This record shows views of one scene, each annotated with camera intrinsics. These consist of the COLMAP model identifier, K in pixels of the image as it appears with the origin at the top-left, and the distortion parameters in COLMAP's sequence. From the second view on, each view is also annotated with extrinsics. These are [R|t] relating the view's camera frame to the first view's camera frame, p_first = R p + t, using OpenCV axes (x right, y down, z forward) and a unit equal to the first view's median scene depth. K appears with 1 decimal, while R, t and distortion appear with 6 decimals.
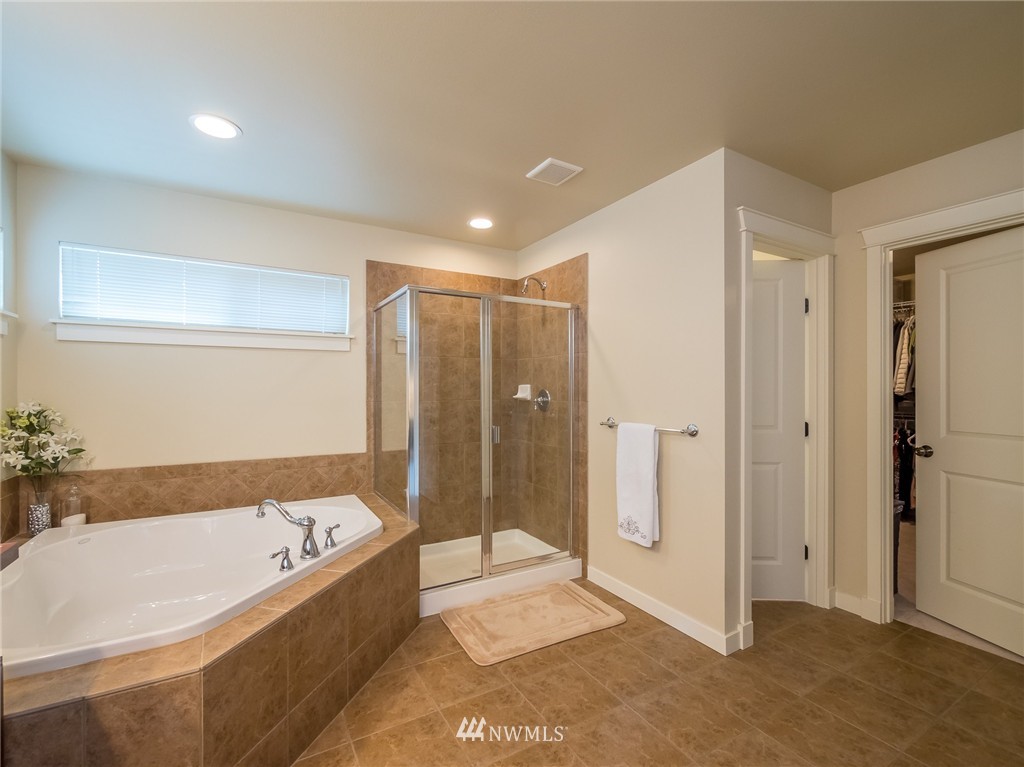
lens RADIAL K [[454.5, 0, 512.3], [0, 454.5, 385.5], [0, 0, 1]] dist [-0.005829, -0.000024]
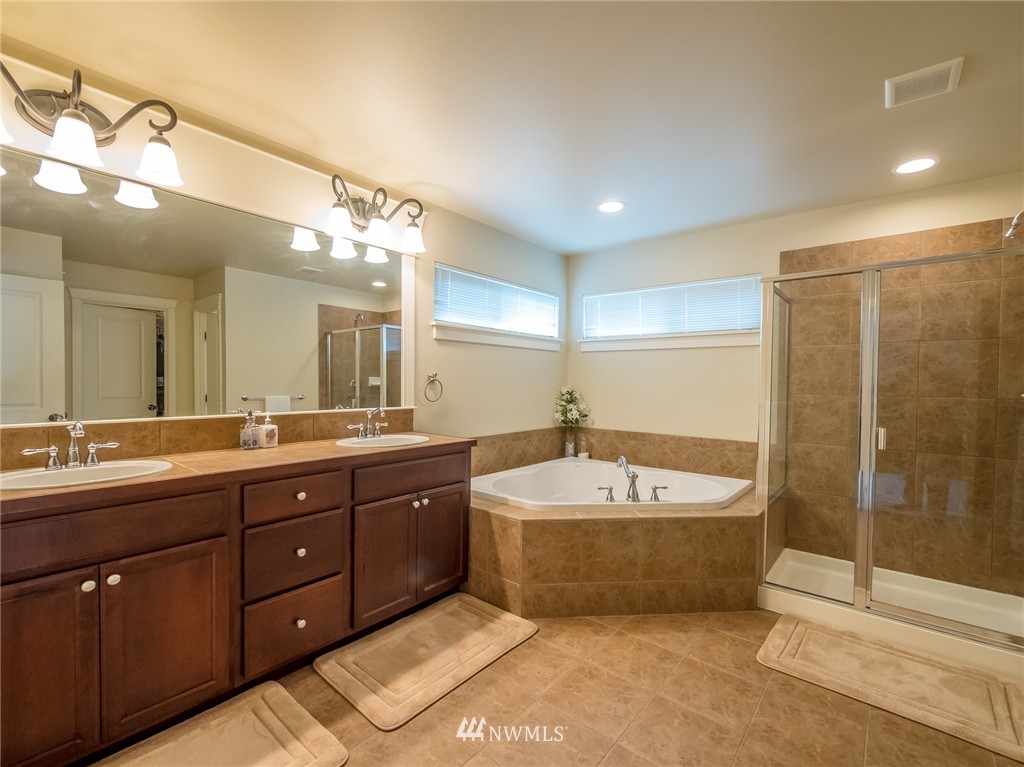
lens RADIAL K [[454.5, 0, 514.9], [0, 454.5, 386.0], [0, 0, 1]] dist [-0.005829, -0.000024]
pose [[0.351312, 0.014831, -0.936141, 0.554796], [-0.004938, 0.999890, 0.013988, 0.009088], [0.936246, -0.000292, 0.351346, 0.137774]]
